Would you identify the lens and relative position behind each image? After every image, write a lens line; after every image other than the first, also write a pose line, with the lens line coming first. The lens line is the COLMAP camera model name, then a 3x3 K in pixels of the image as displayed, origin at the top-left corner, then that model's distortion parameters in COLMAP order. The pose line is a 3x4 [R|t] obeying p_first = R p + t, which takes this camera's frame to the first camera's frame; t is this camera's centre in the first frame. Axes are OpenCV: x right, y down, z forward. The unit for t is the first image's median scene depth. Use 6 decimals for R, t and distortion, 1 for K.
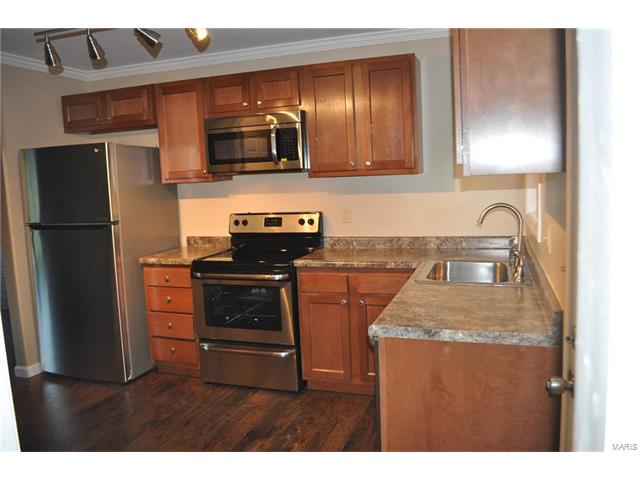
lens RADIAL K [[518.3, 0, 320.0], [0, 518.3, 240.0], [0, 0, 1]] dist [-0.084363, 0.018330]
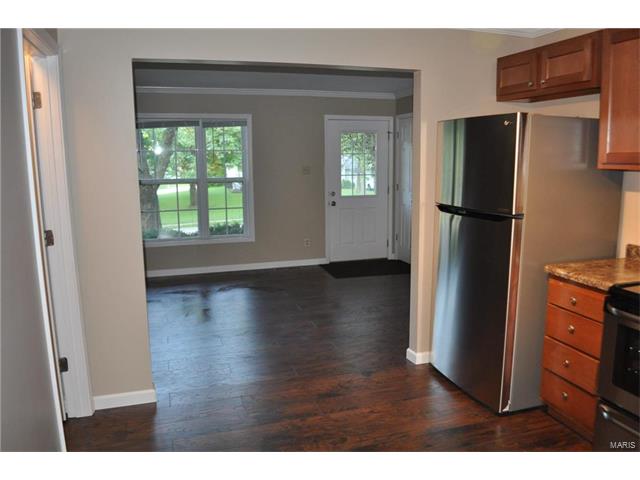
lens RADIAL K [[518.3, 0, 320.0], [0, 518.3, 240.0], [0, 0, 1]] dist [-0.084363, 0.018330]
pose [[0.608149, 0.160450, -0.777438, 0.027481], [-0.112908, 0.986887, 0.115354, -0.051591], [0.785752, 0.017627, 0.618290, 0.266254]]
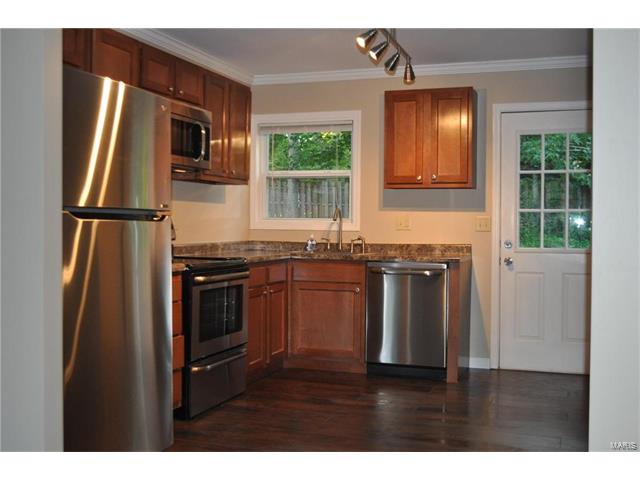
lens RADIAL K [[728.6, 0, 320.0], [0, 728.6, 240.0], [0, 0, 1]] dist [-0.095706, 0.006373]
pose [[0.012858, 0.022165, 0.999672, -1.329057], [0.115271, 0.993056, -0.023501, 0.049942], [-0.993251, 0.115535, 0.010214, 0.738108]]
